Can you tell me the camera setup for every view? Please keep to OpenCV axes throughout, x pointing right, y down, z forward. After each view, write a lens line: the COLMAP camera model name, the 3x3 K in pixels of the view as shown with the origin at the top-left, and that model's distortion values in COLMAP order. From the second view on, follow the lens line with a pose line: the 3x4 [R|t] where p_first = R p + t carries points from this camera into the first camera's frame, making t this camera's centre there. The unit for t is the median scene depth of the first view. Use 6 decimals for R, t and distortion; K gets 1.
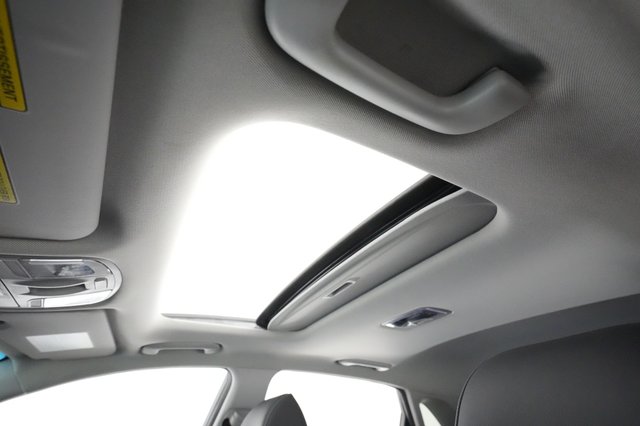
lens RADIAL K [[342.3, 0, 320.0], [0, 342.3, 213.0], [0, 0, 1]] dist [0.022750, -0.000332]
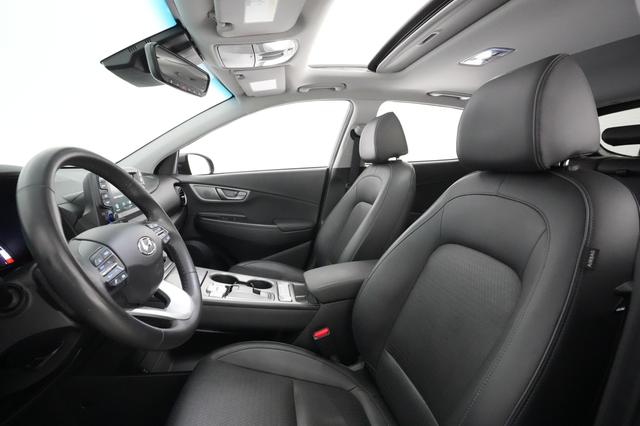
lens RADIAL K [[313.7, 0, 320.0], [0, 313.7, 213.0], [0, 0, 1]] dist [0.000995, 0.000209]
pose [[0.954736, 0.066758, -0.289866, 0.046777], [0.147928, 0.738877, 0.657402, -0.134174], [0.258062, -0.670525, 0.695557, -0.403788]]
